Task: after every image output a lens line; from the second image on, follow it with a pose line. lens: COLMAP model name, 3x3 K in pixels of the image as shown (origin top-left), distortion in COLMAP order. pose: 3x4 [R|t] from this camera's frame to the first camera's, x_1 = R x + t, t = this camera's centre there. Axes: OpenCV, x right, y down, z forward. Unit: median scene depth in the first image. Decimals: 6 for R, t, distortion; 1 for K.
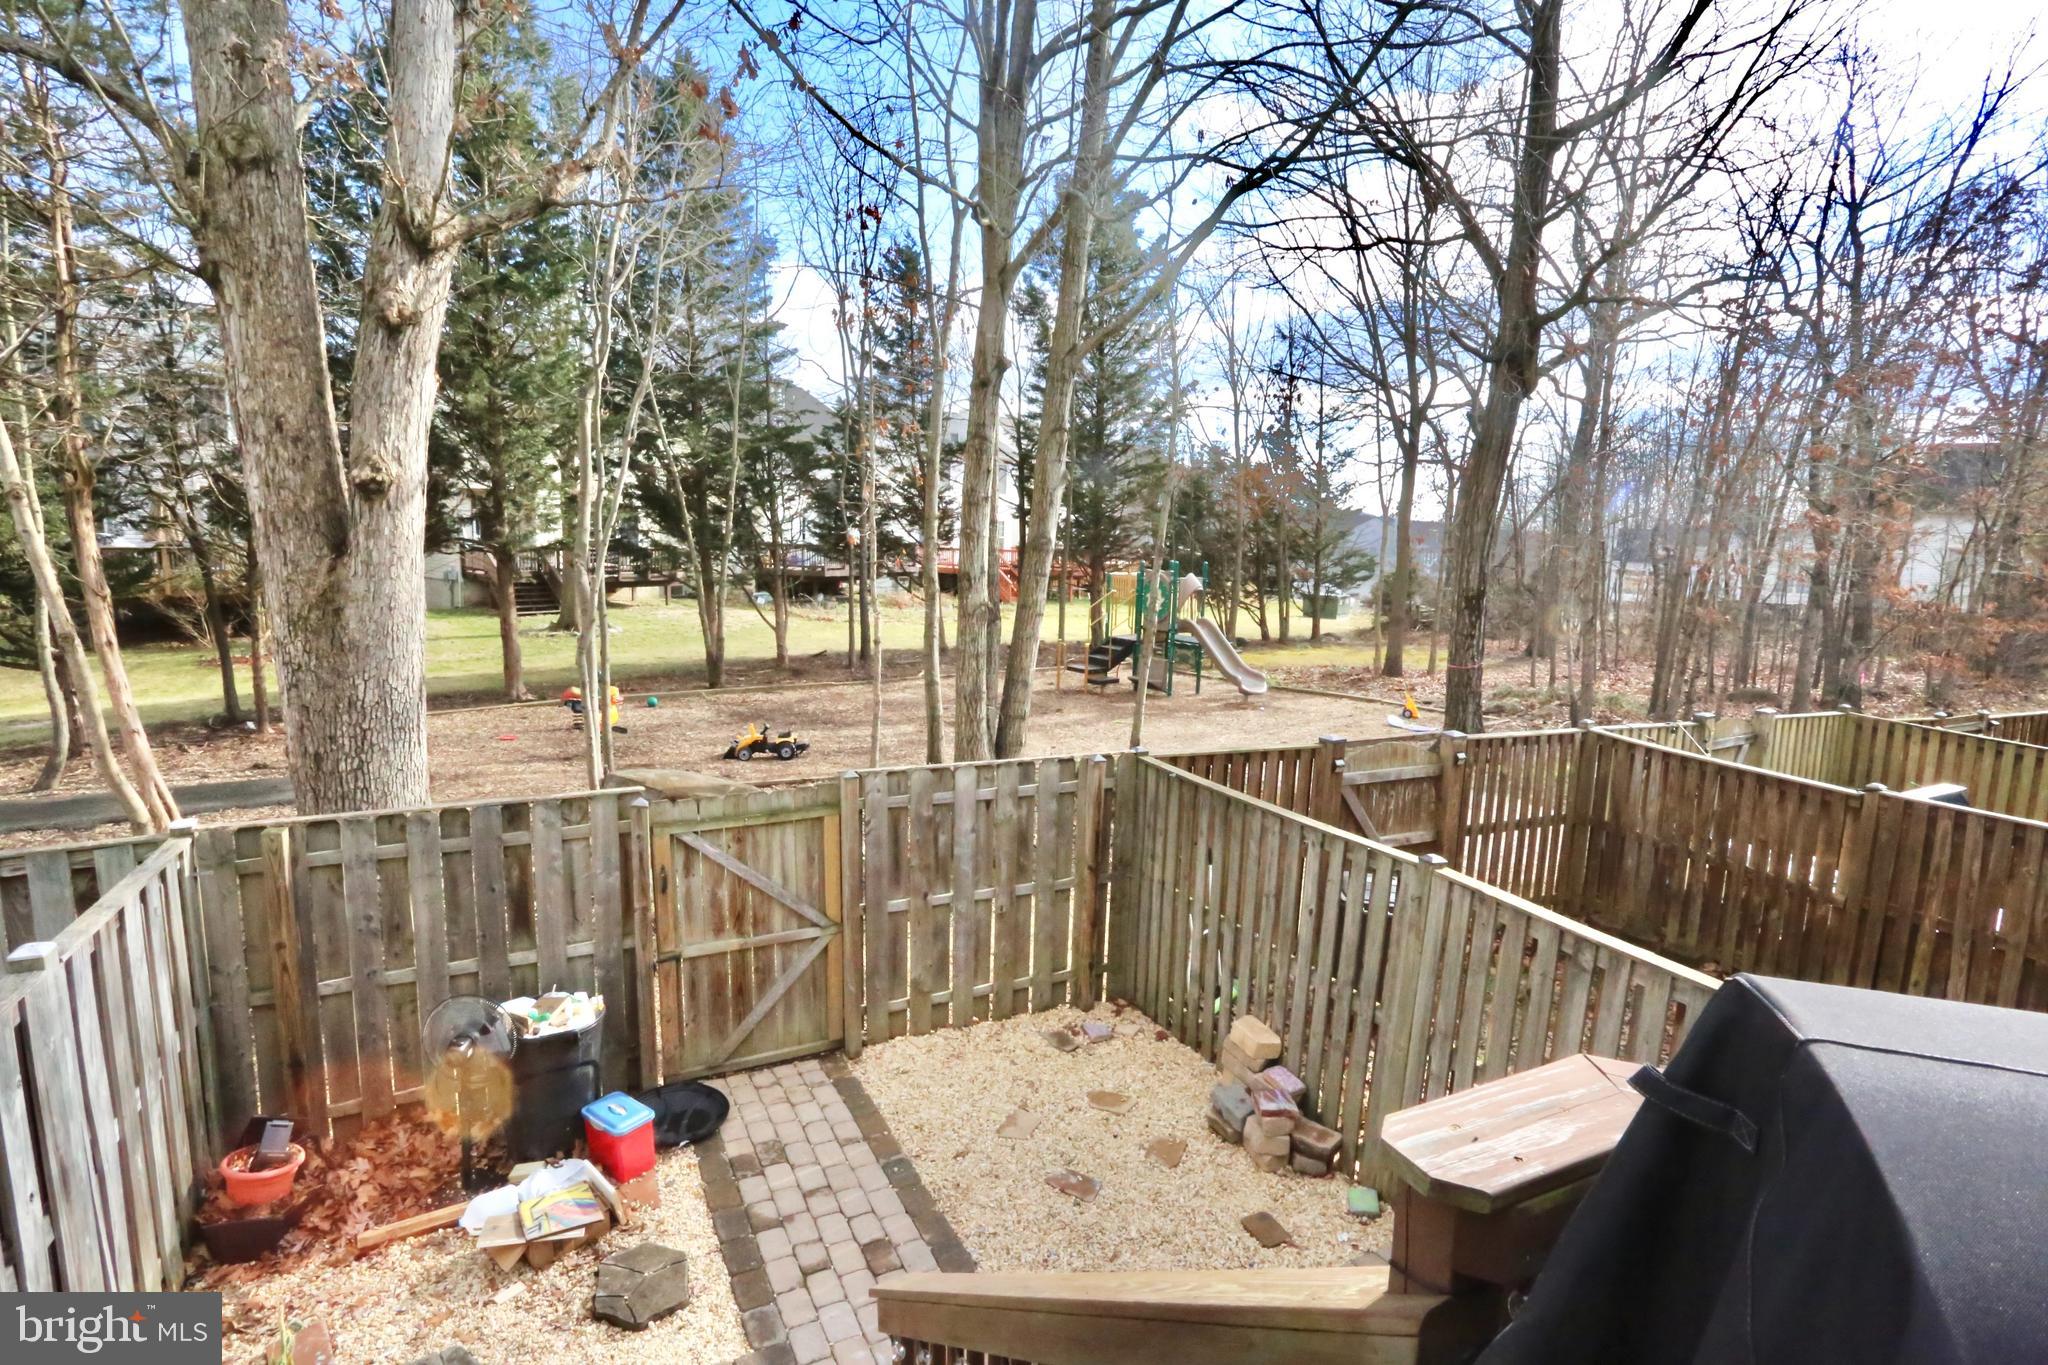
lens RADIAL K [[1011.4, 0, 1018.6], [0, 1011.4, 671.5], [0, 0, 1]] dist [-0.078275, 0.045723]
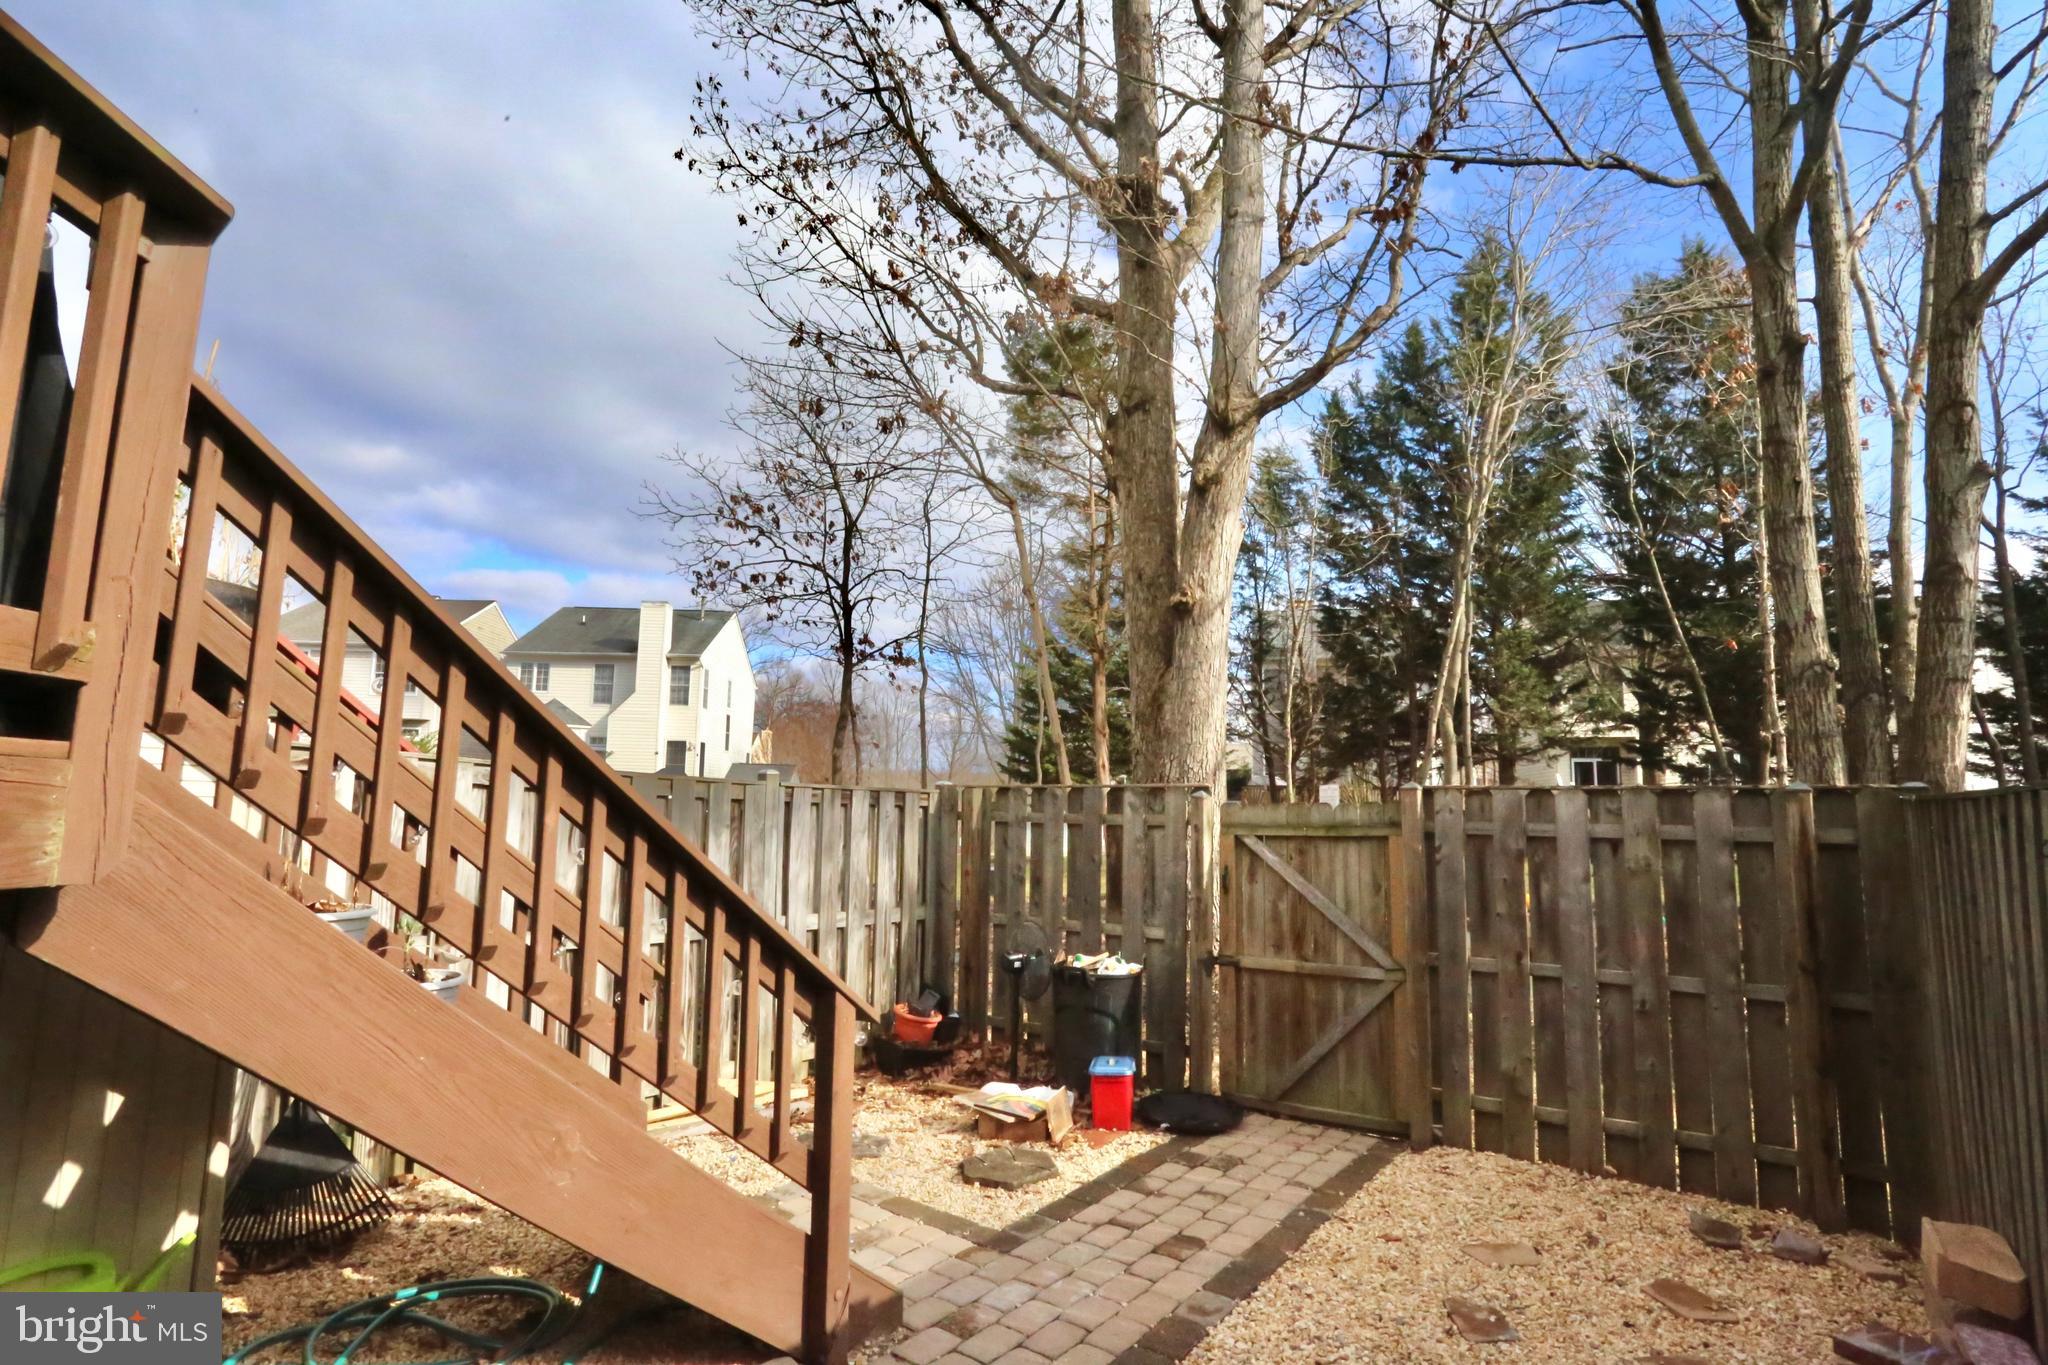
lens RADIAL K [[1011.4, 0, 1018.6], [0, 1011.4, 671.5], [0, 0, 1]] dist [-0.078275, 0.045723]
pose [[0.450131, -0.137778, -0.882270, 0.452161], [-0.138368, 0.965330, -0.221344, 0.241466], [0.882177, 0.221712, 0.415460, 0.313093]]
